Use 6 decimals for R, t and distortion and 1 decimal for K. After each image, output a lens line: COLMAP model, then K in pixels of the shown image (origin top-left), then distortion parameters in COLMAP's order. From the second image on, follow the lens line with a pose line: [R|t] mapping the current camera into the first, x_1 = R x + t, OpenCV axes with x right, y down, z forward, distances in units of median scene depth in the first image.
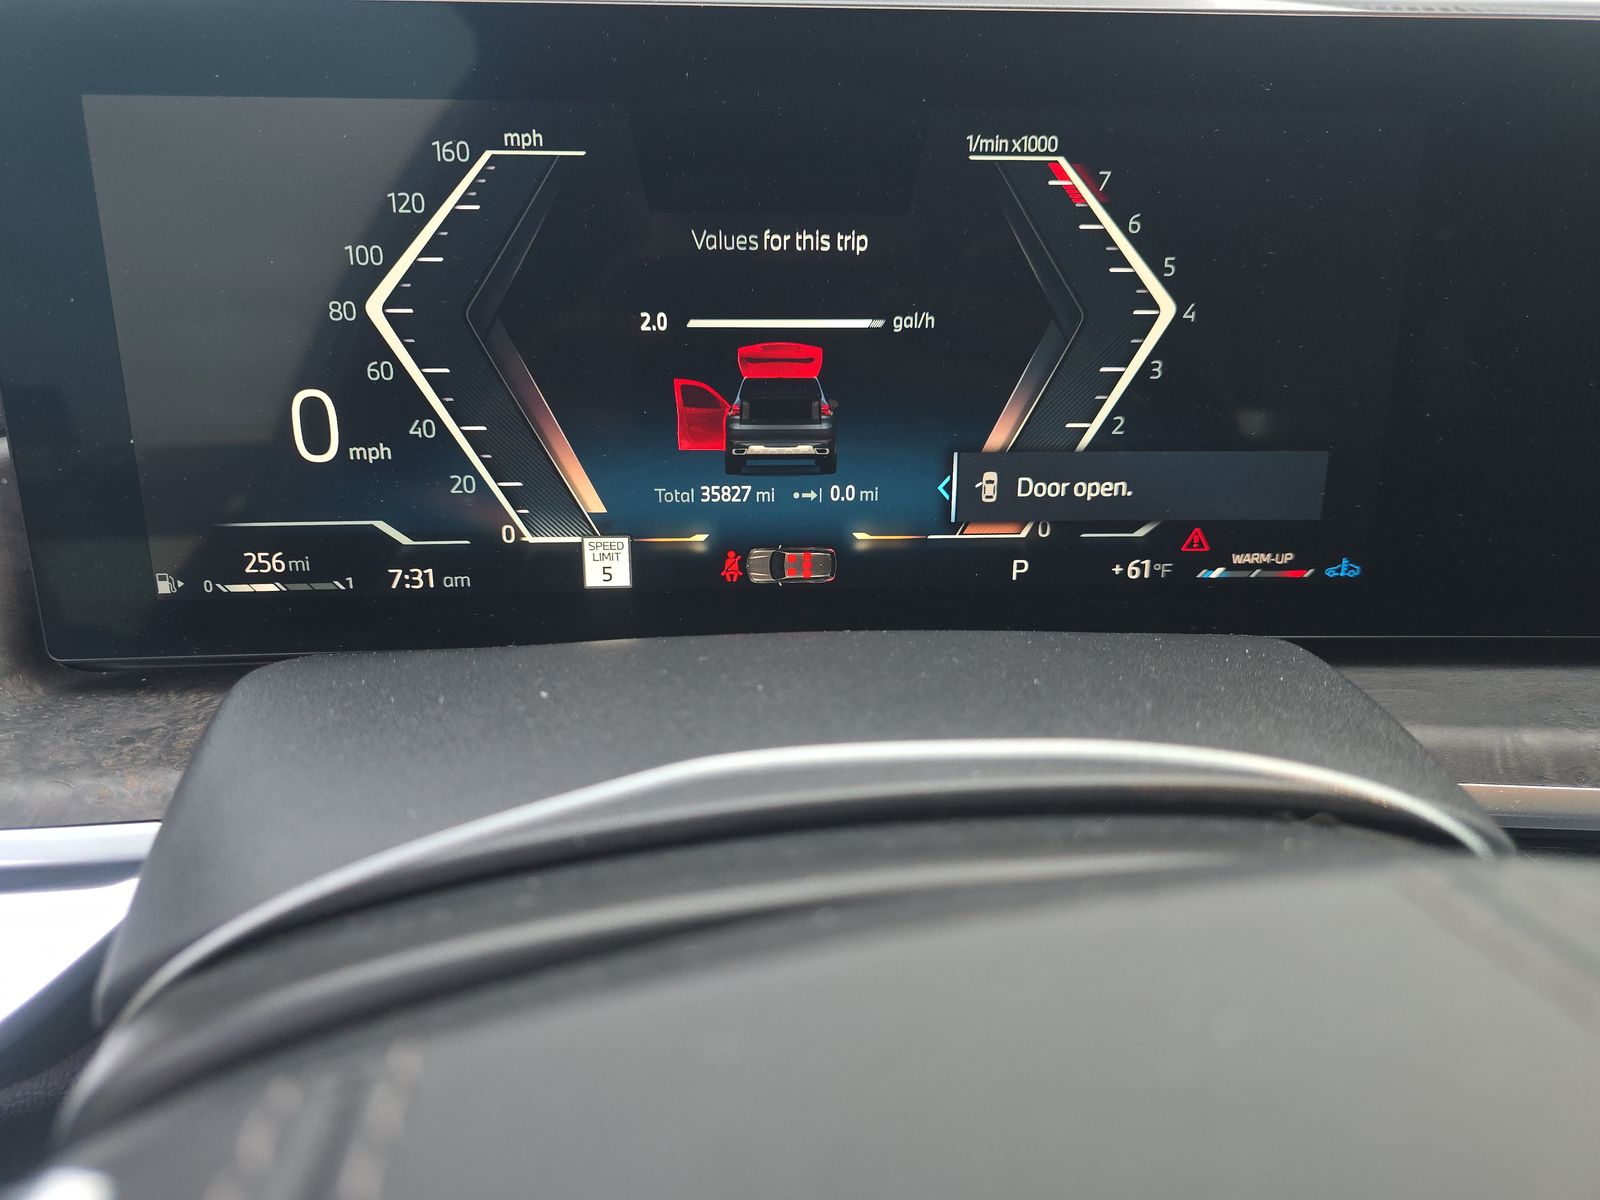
lens RADIAL K [[1063.1, 0, 800.0], [0, 1063.1, 600.0], [0, 0, 1]] dist [0.010927, -0.002396]
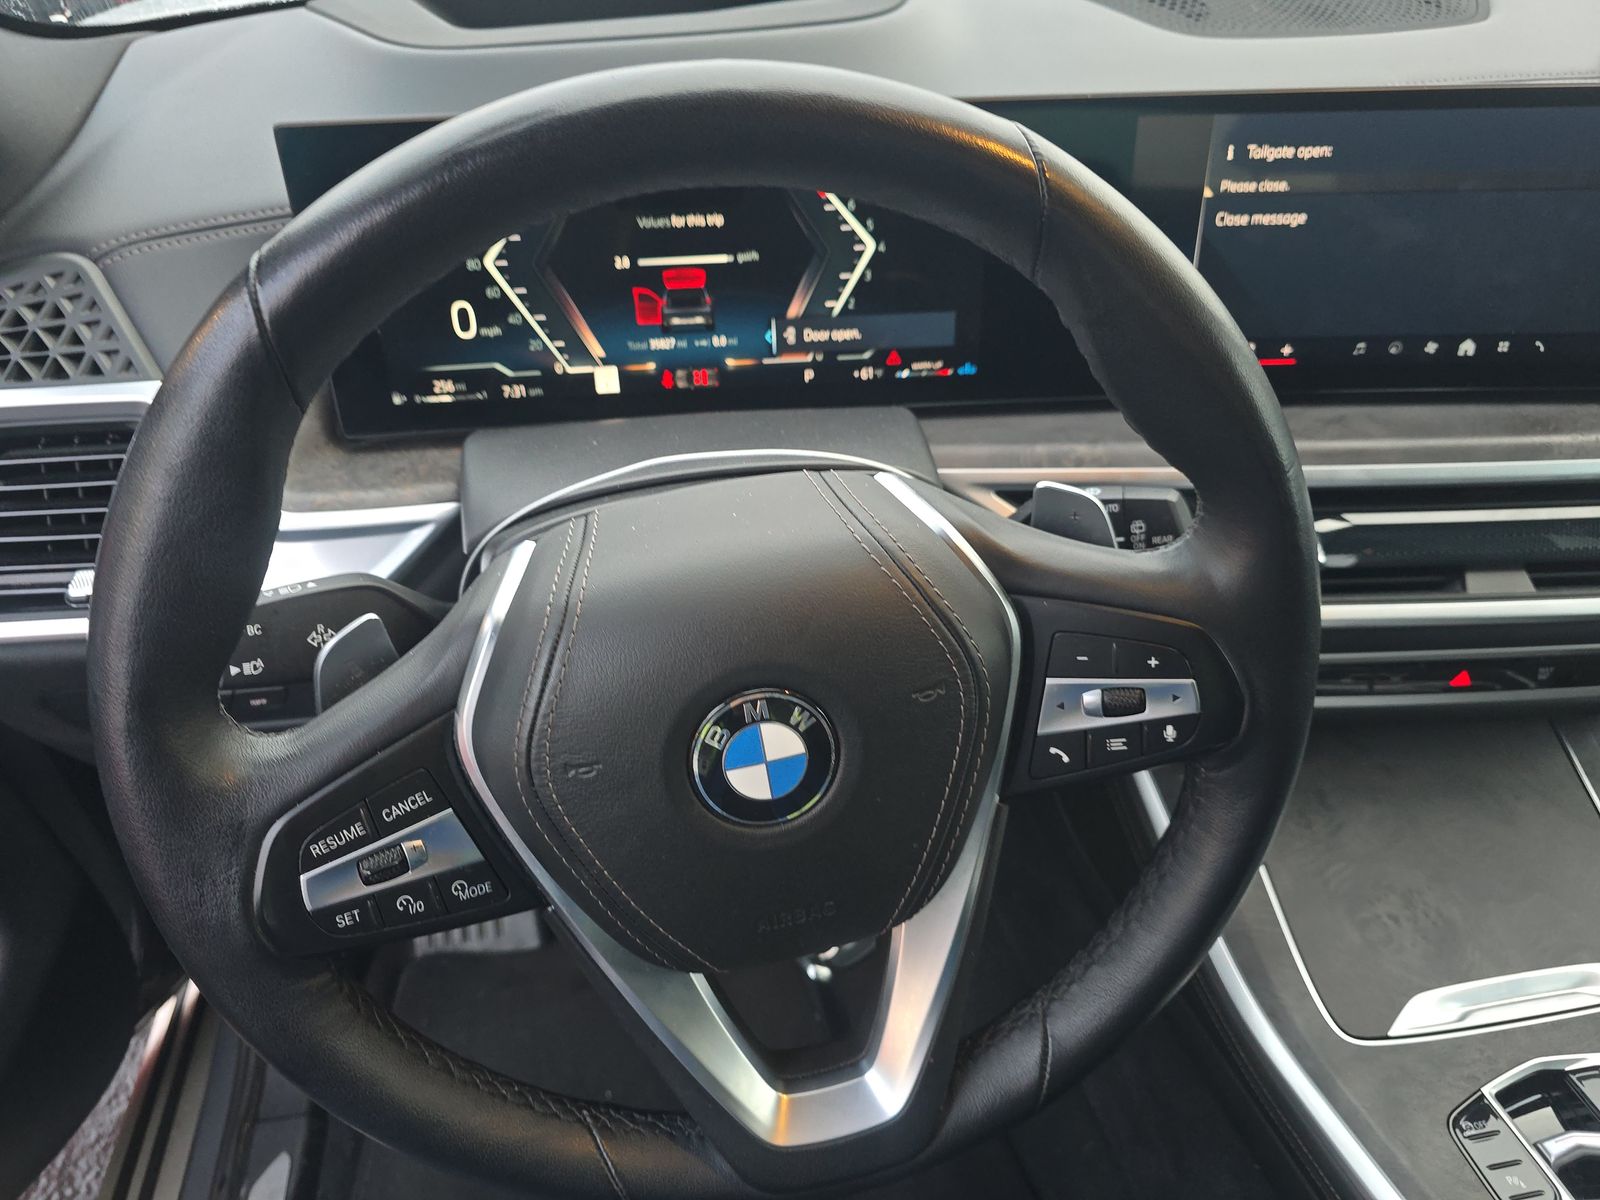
lens RADIAL K [[1063.1, 0, 800.0], [0, 1063.1, 600.0], [0, 0, 1]] dist [0.010927, -0.002396]
pose [[0.998784, -0.041460, 0.026672, 0.122465], [0.034423, 0.973816, 0.224715, -0.071746], [-0.035290, -0.223523, 0.974059, -1.143151]]
